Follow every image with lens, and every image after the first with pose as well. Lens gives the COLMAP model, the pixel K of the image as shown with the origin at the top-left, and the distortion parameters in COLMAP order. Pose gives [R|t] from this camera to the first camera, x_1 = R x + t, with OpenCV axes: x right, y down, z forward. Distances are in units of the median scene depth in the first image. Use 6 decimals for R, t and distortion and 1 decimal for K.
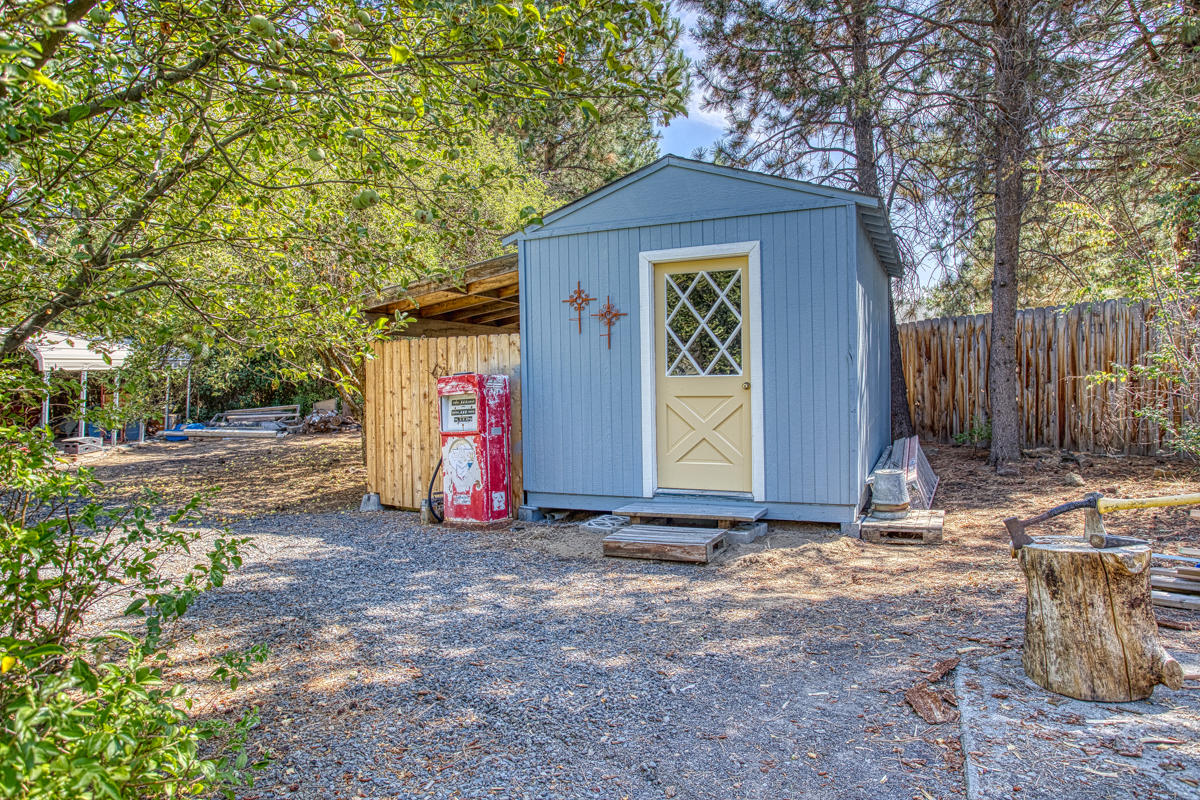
lens RADIAL K [[810.4, 0, 600.0], [0, 810.4, 400.0], [0, 0, 1]] dist [0.007574, 0.004043]
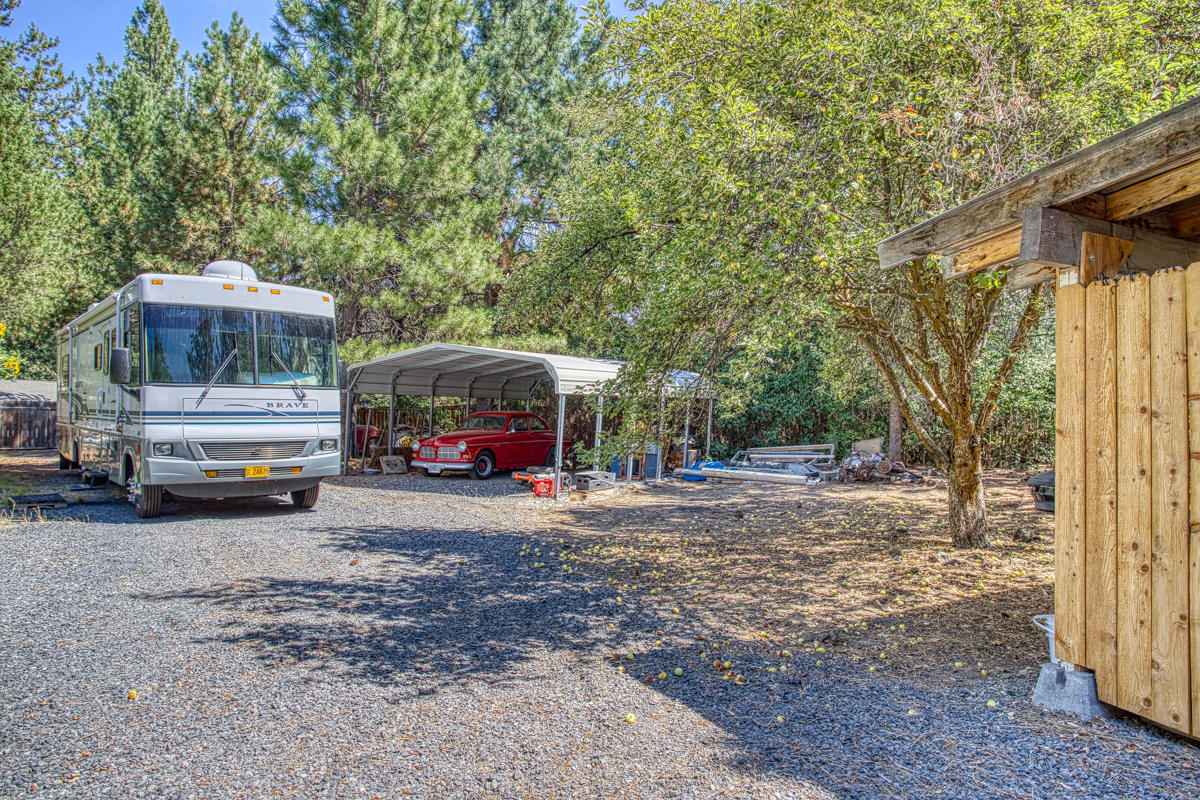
lens RADIAL K [[810.4, 0, 600.0], [0, 810.4, 400.0], [0, 0, 1]] dist [0.007574, 0.004043]
pose [[0.814926, 0.005197, -0.579542, -0.116576], [-0.036335, 0.998451, -0.042139, 0.005343], [0.578425, 0.055398, 0.813852, 0.263104]]
